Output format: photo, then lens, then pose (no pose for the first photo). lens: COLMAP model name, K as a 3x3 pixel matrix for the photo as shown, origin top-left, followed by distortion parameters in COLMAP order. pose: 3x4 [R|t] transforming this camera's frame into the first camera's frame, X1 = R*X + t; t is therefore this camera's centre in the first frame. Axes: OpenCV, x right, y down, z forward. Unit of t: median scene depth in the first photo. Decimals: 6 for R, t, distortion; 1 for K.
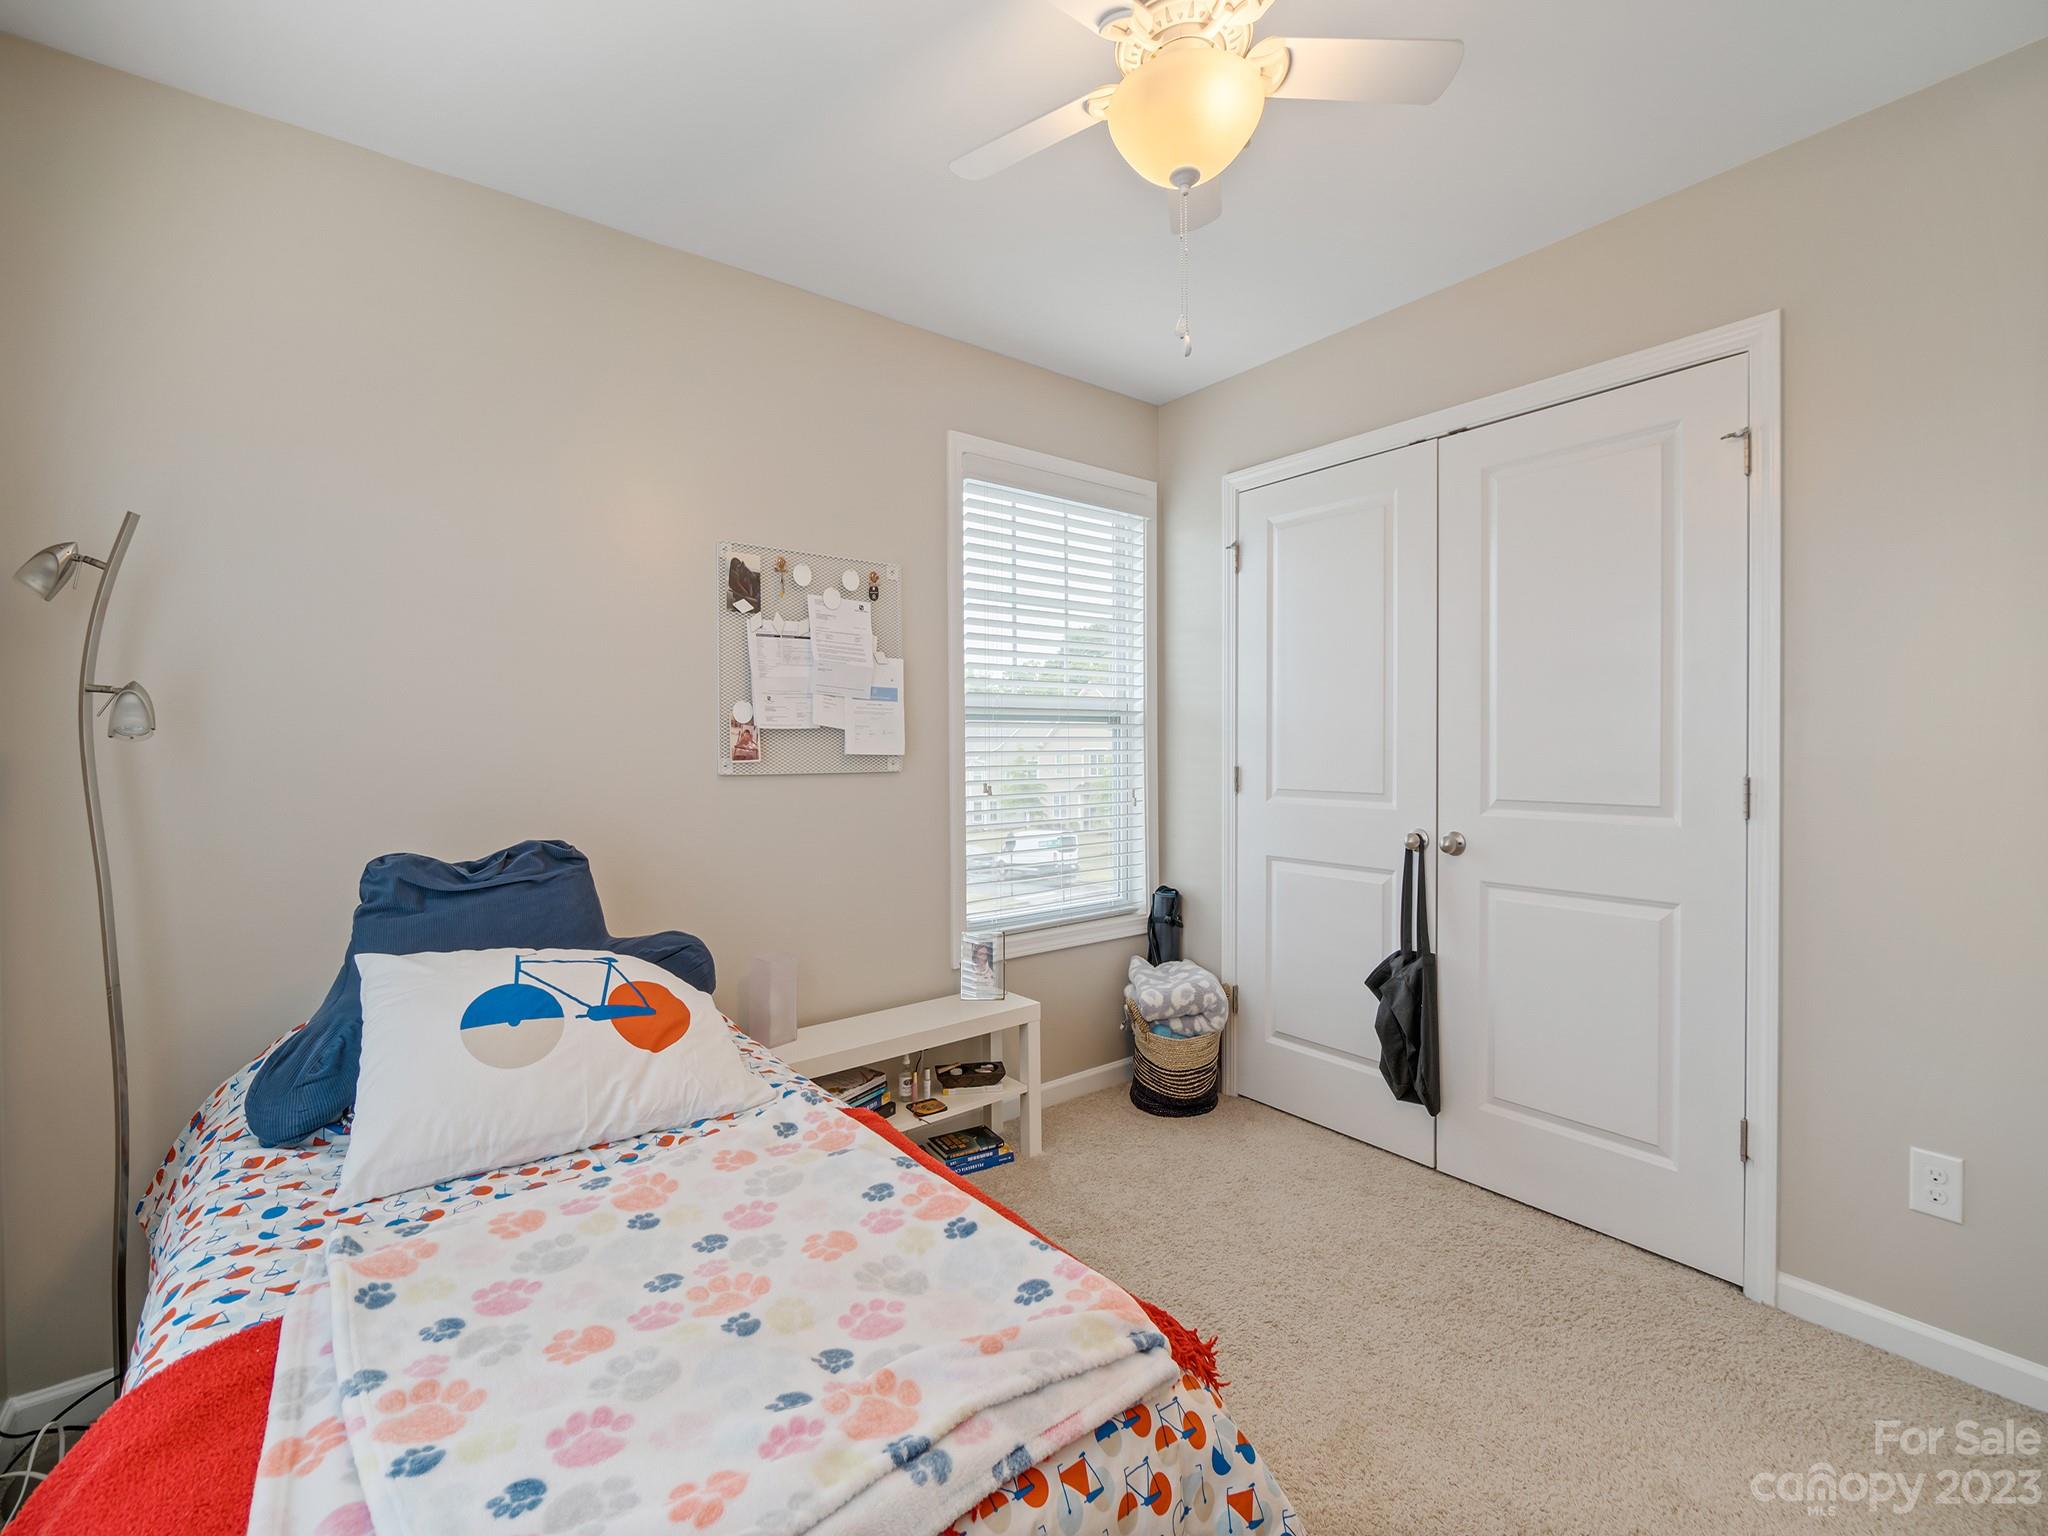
lens RADIAL K [[884.0, 0, 1012.4], [0, 884.0, 756.5], [0, 0, 1]] dist [-0.005955, 0.001076]
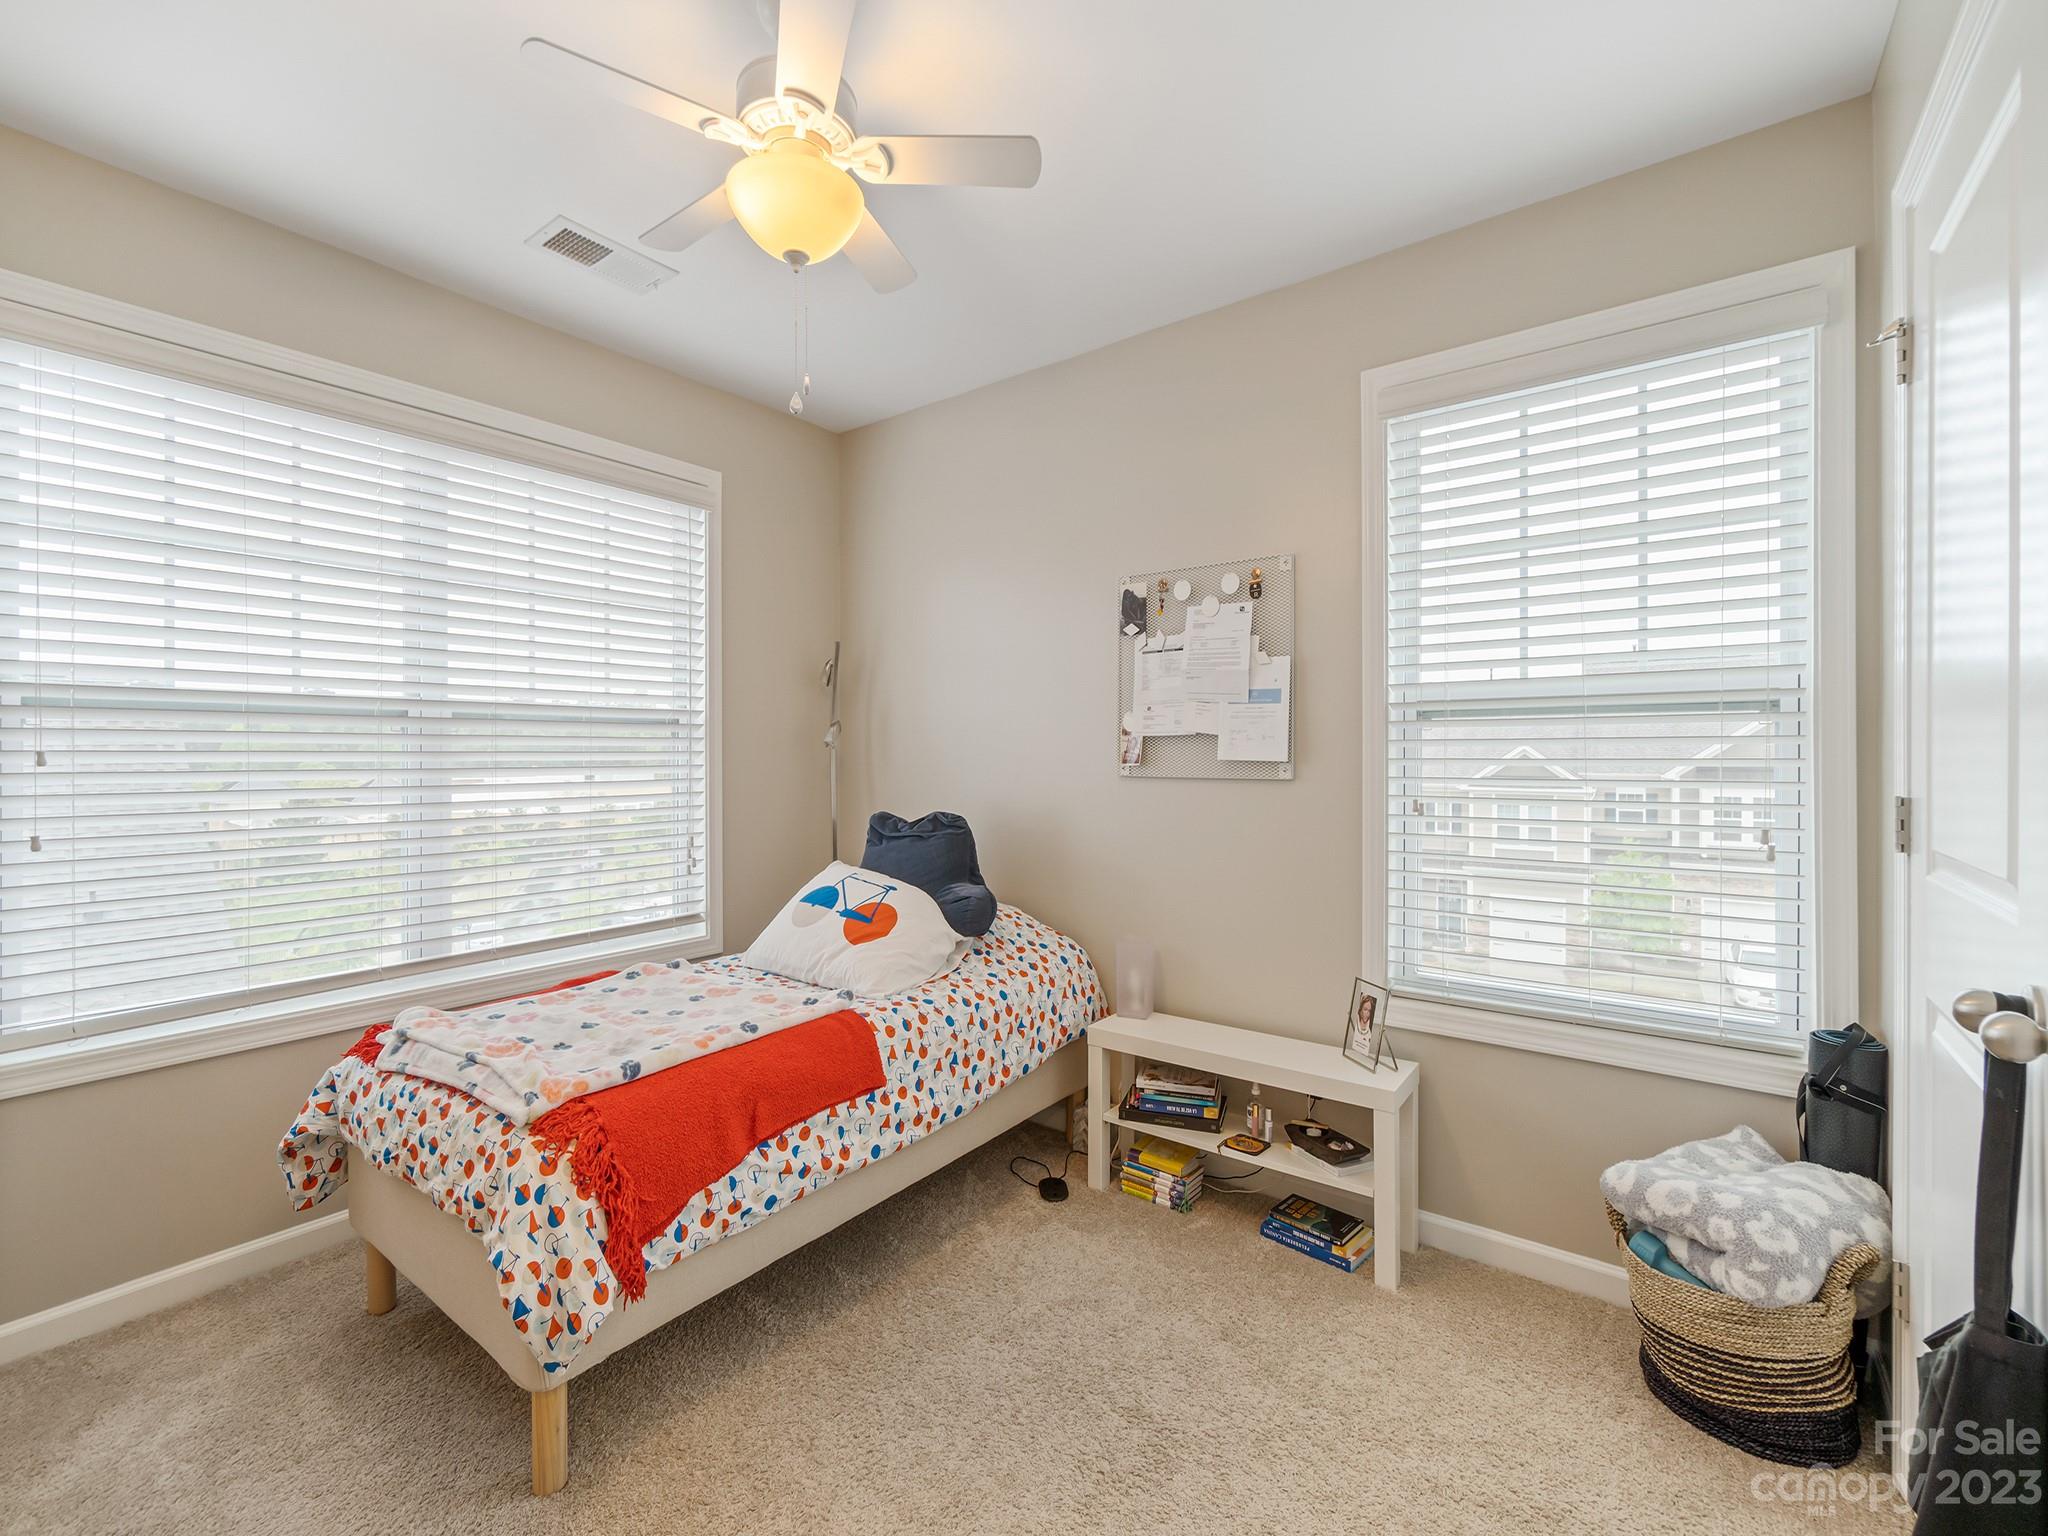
lens RADIAL K [[884.0, 0, 993.9], [0, 884.0, 754.8], [0, 0, 1]] dist [-0.005955, 0.001076]
pose [[0.246172, 0.007799, -0.969195, 0.714432], [-0.009475, 0.999939, 0.005639, -0.011200], [0.969180, 0.007795, 0.246231, 0.506065]]
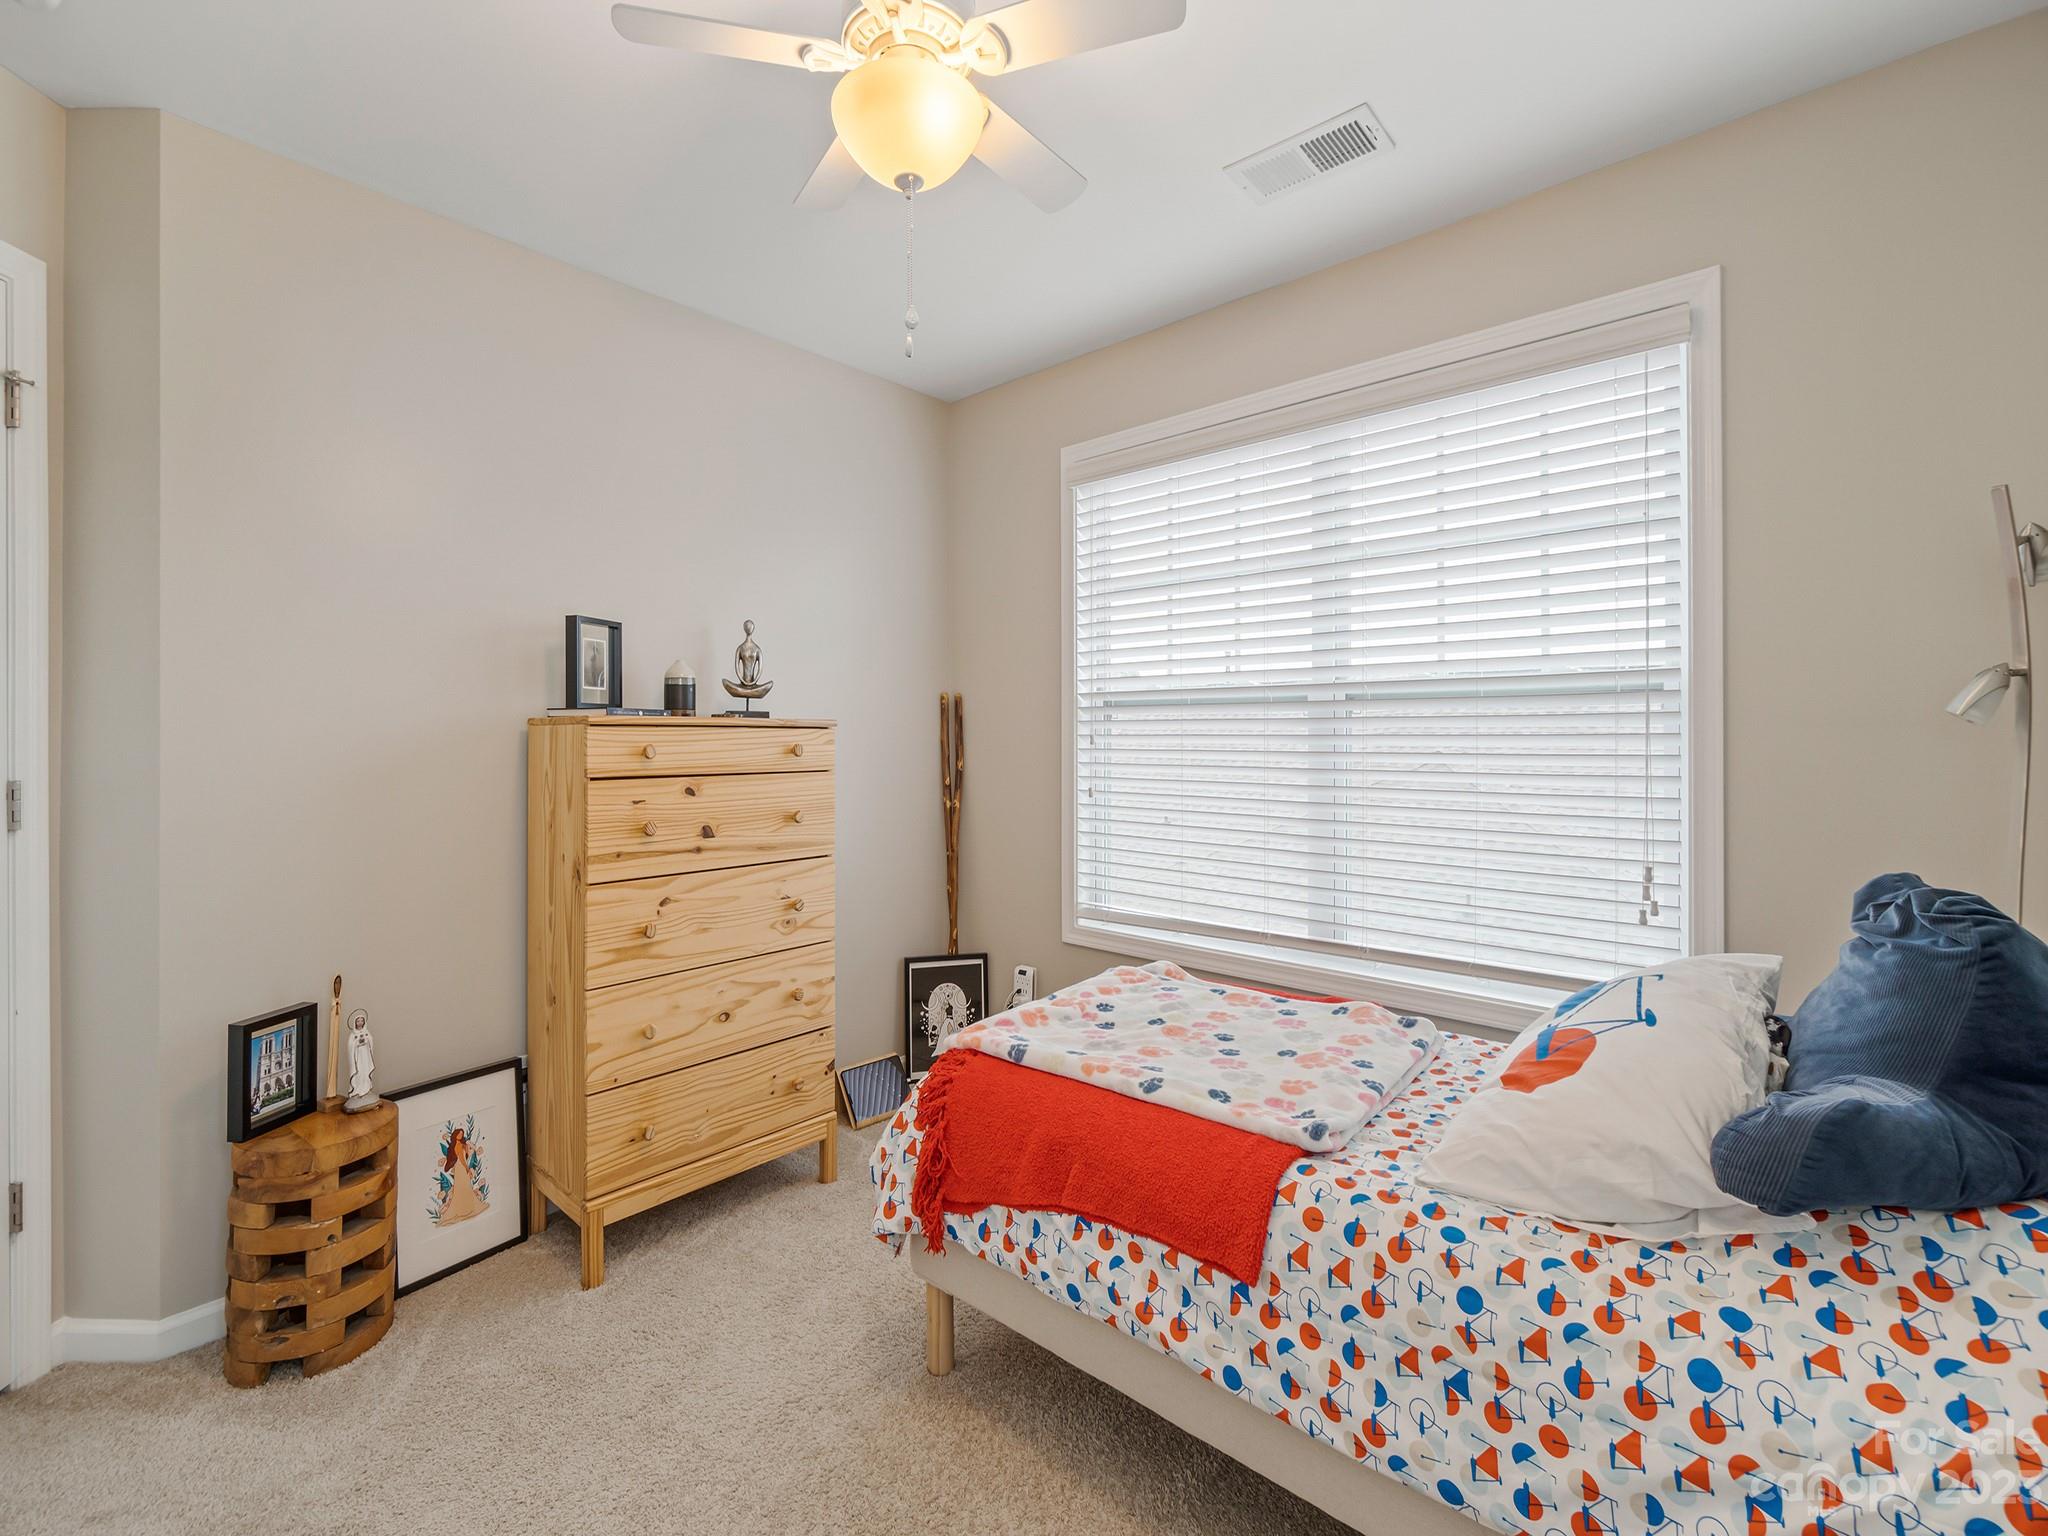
lens RADIAL K [[884.0, 0, 1003.5], [0, 884.0, 741.6], [0, 0, 1]] dist [-0.005955, 0.001076]
pose [[-0.982475, 0.005384, -0.186315, 0.146958], [0.002223, 0.999850, 0.017166, -0.013162], [0.186379, 0.016451, -0.982340, 1.046134]]
